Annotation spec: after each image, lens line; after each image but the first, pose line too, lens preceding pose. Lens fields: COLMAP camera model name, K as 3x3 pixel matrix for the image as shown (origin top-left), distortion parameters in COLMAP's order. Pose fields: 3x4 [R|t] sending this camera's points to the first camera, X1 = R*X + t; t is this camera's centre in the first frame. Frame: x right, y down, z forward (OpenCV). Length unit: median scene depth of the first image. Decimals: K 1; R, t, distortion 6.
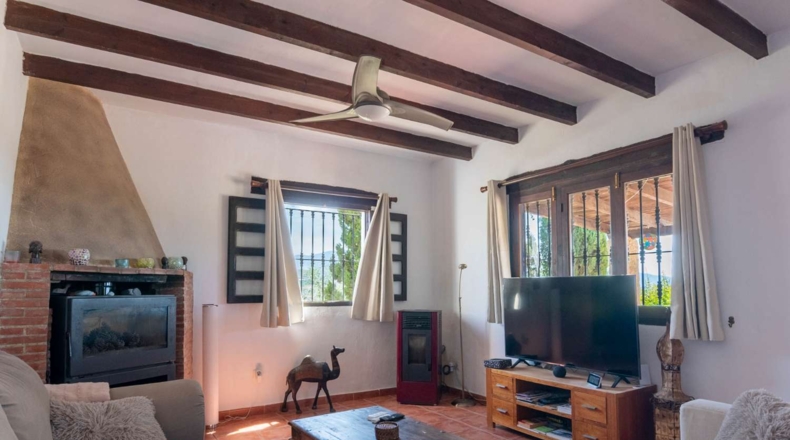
lens RADIAL K [[469.7, 0, 415.2], [0, 469.7, 256.5], [0, 0, 1]] dist [0.003884, -0.012125]
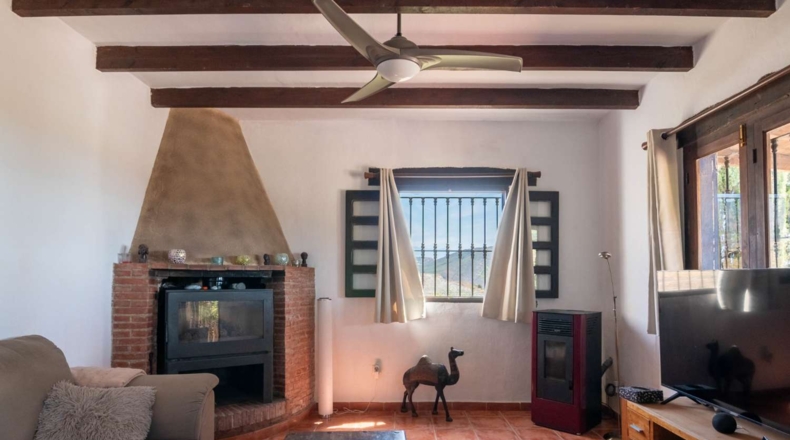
lens RADIAL K [[469.7, 0, 406.6], [0, 469.7, 261.8], [0, 0, 1]] dist [0.003884, -0.012125]
pose [[0.832666, -0.013737, -0.553605, 0.268697], [0.033975, 0.999076, 0.026310, 0.001933], [0.552732, -0.040716, 0.832364, 0.232638]]
